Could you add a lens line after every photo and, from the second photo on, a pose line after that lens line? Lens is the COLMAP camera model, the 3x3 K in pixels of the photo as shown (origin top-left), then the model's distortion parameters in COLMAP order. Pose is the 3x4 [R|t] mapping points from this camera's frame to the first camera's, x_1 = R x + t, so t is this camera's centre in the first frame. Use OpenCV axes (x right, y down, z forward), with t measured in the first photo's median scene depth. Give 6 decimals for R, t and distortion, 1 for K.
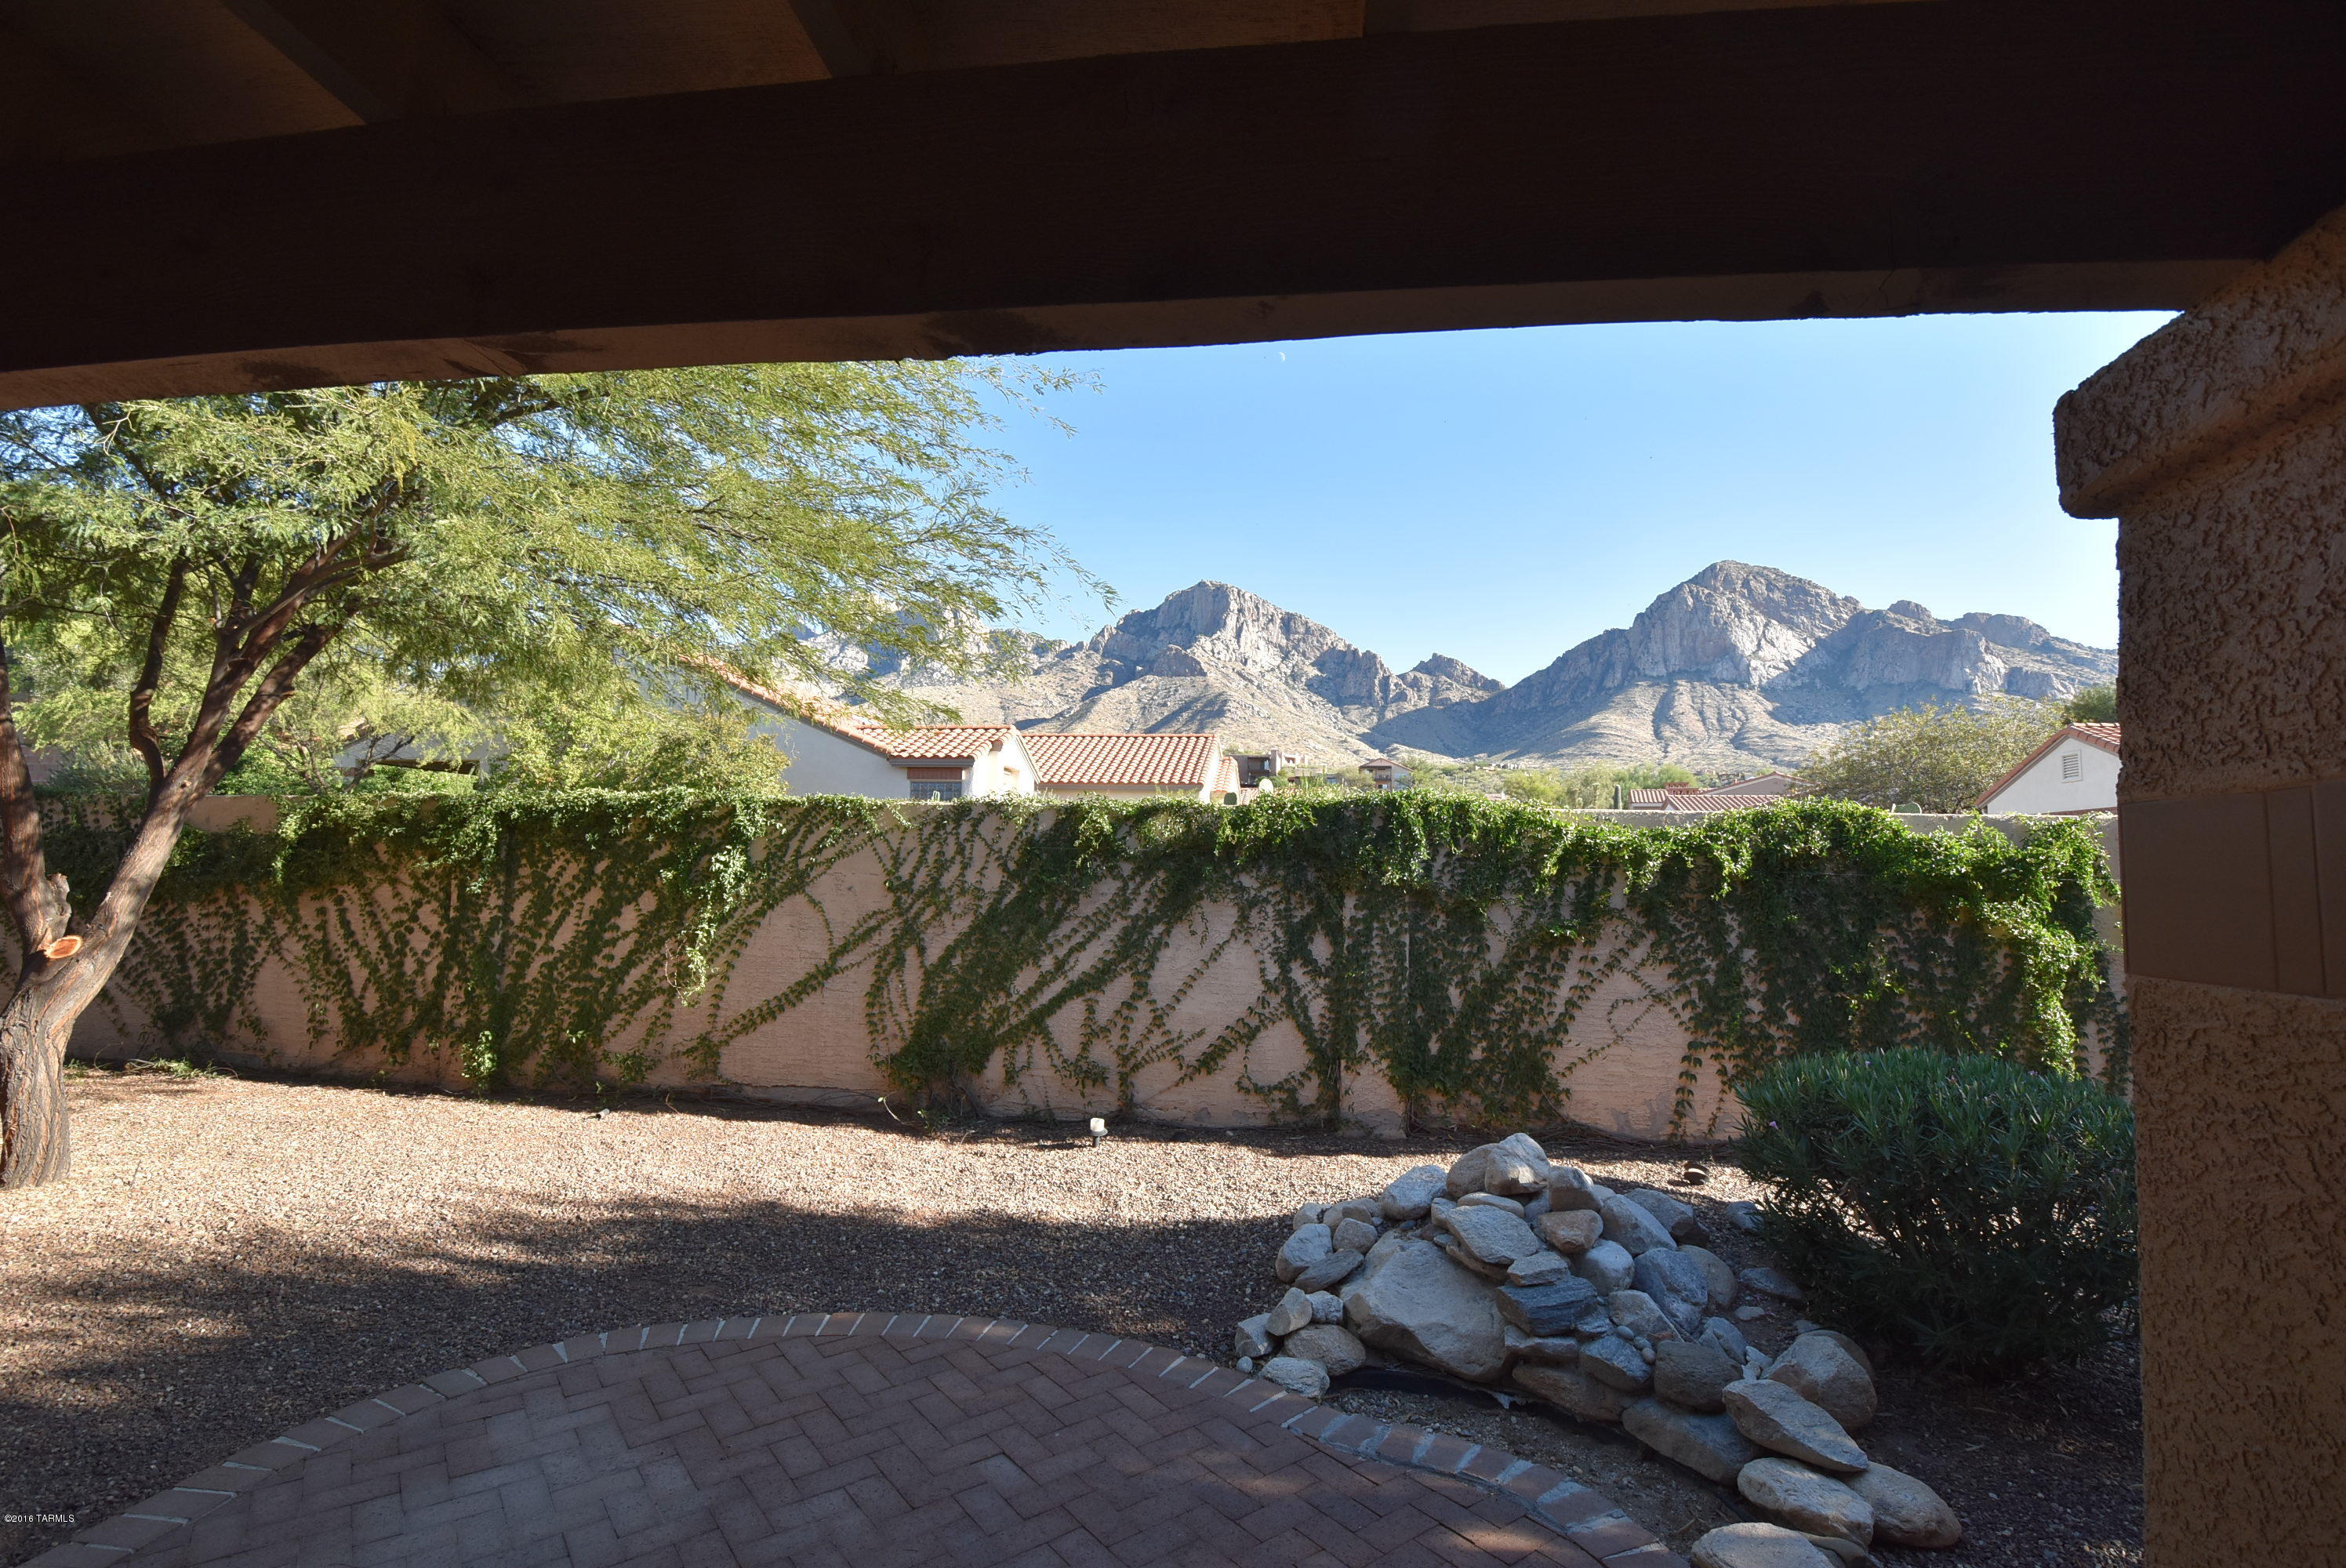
lens RADIAL K [[1026.9, 0, 1182.2], [0, 1026.9, 794.1], [0, 0, 1]] dist [0.019191, -0.025040]
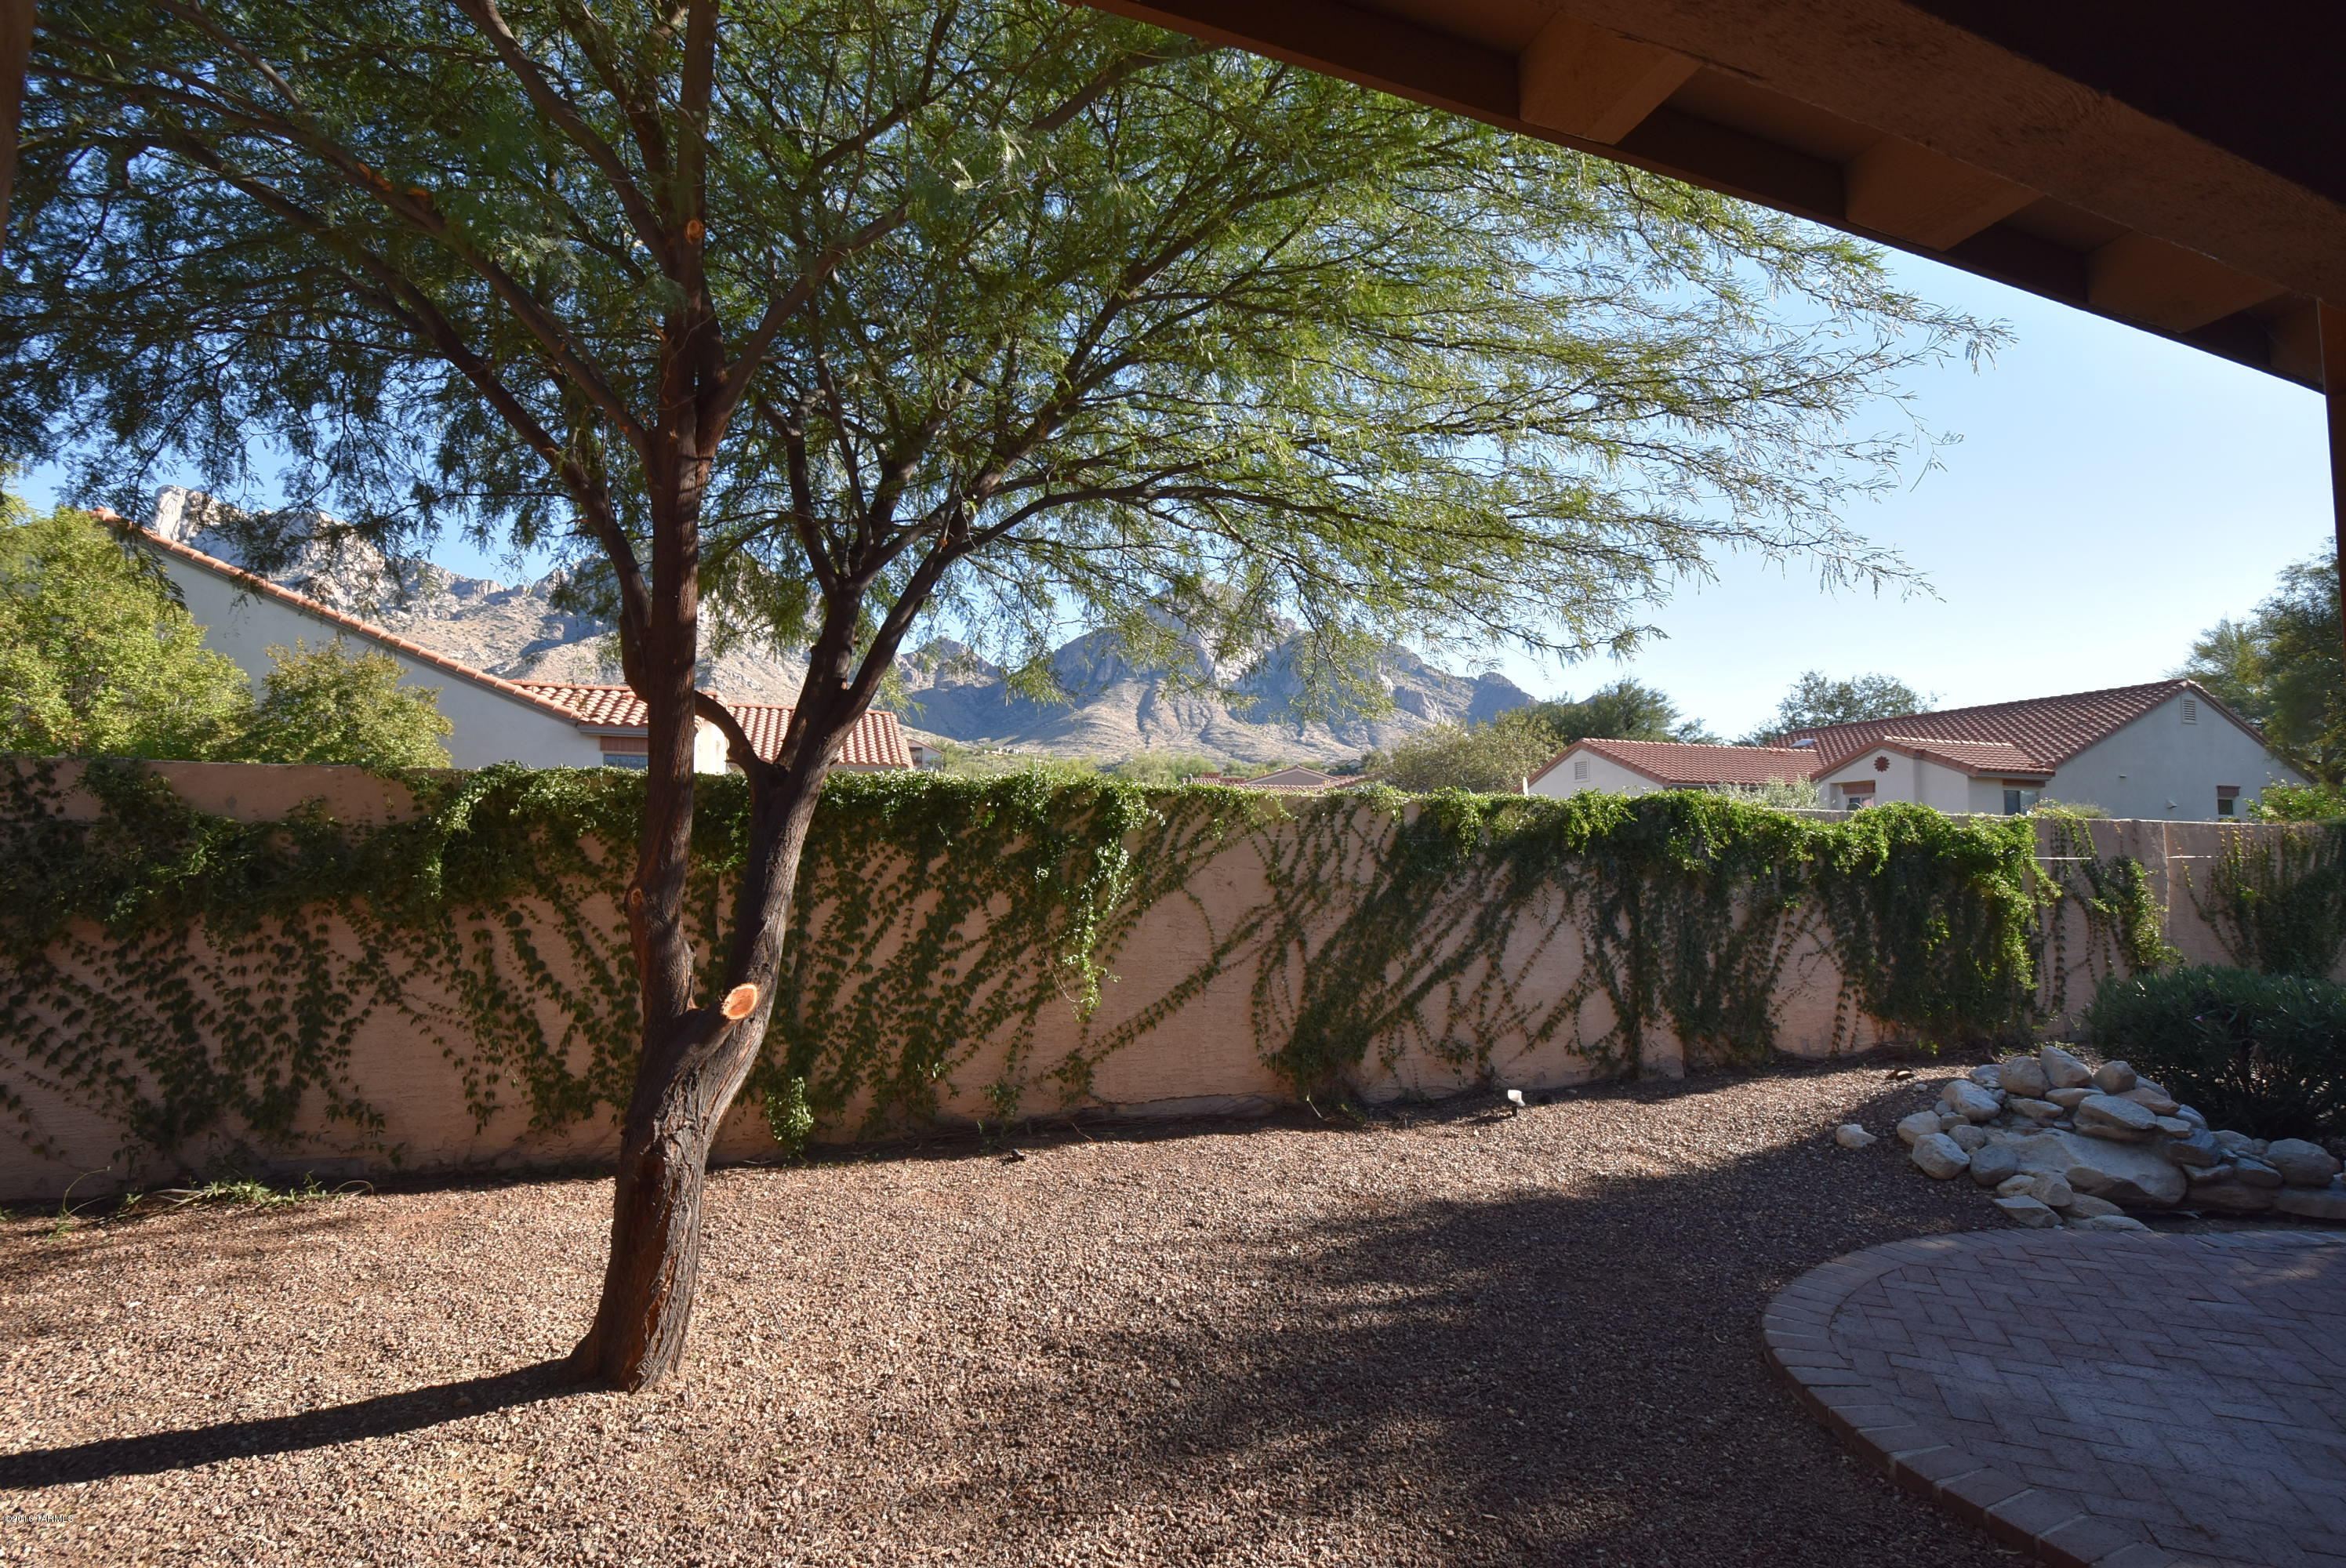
lens RADIAL K [[1026.9, 0, 1182.2], [0, 1026.9, 794.1], [0, 0, 1]] dist [0.019191, -0.025040]
pose [[0.888401, 0.015165, 0.458818, -0.829380], [-0.023098, 0.999665, 0.011683, -0.000614], [-0.458487, -0.020977, 0.888453, 0.188380]]
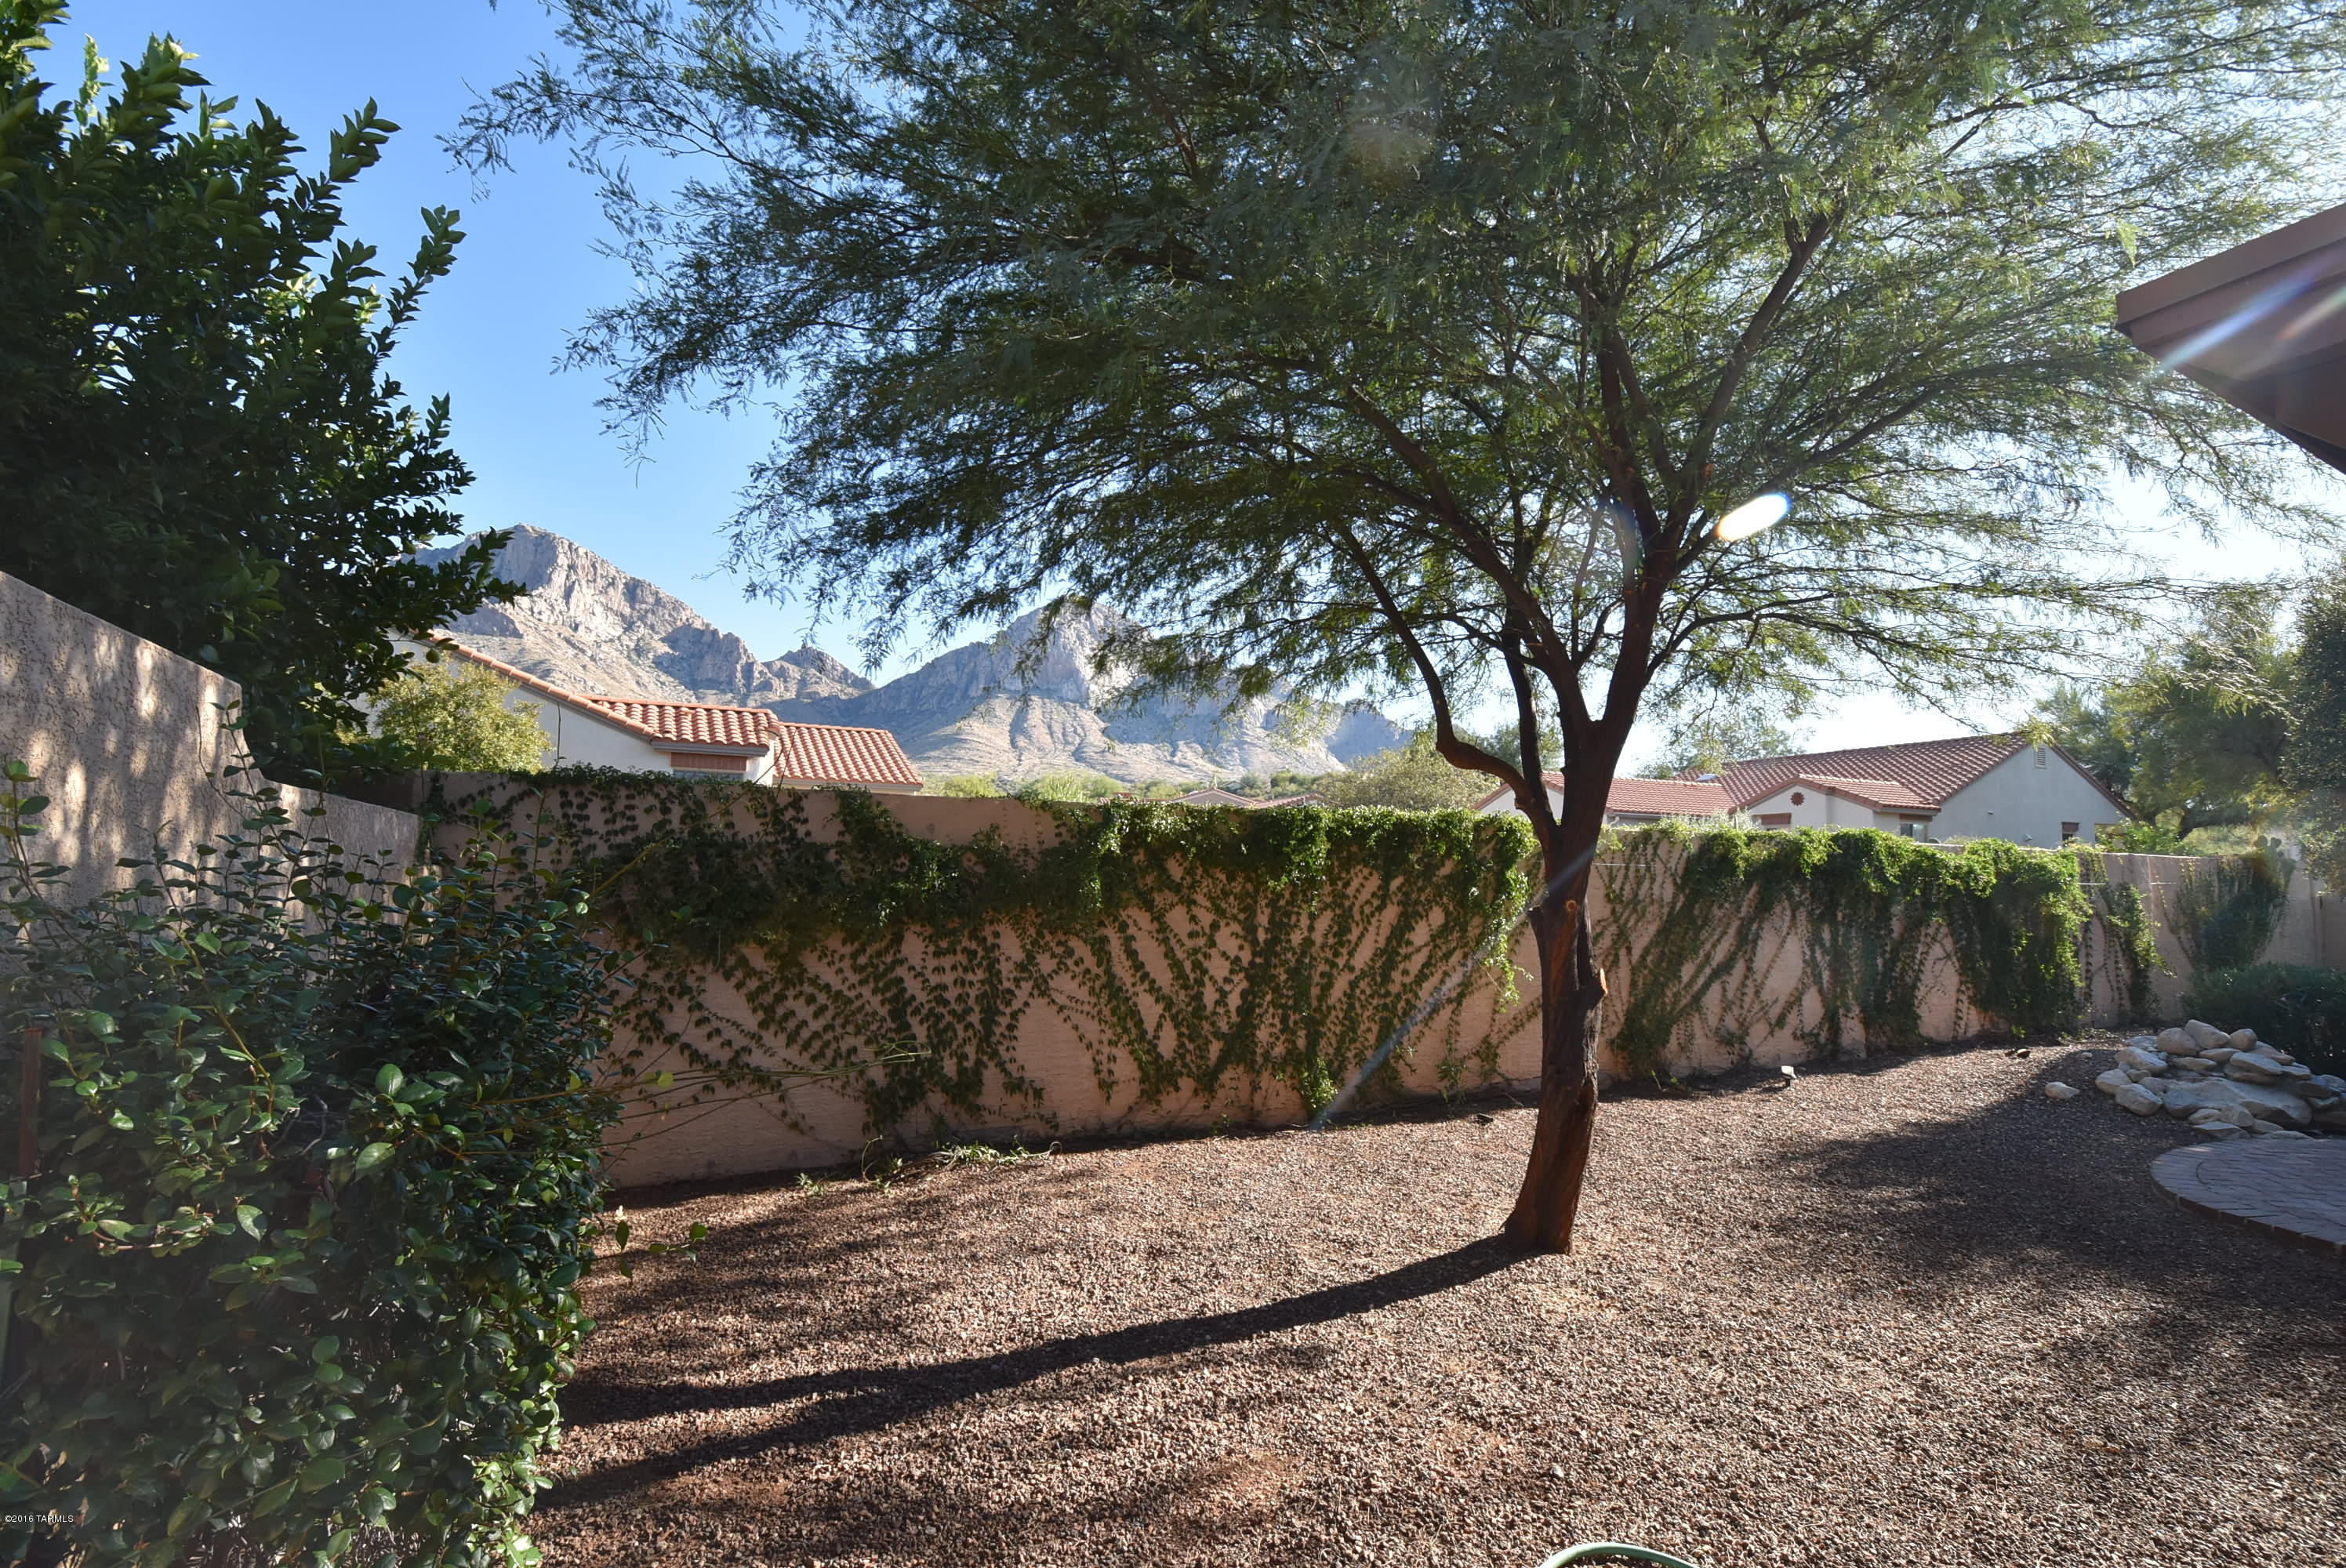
lens RADIAL K [[1026.9, 0, 1182.2], [0, 1026.9, 794.1], [0, 0, 1]] dist [0.019191, -0.025040]
pose [[0.823614, 0.038454, 0.565845, -1.420508], [-0.039202, 0.999172, -0.010843, 0.001125], [-0.565794, -0.013252, 0.824440, 0.305564]]
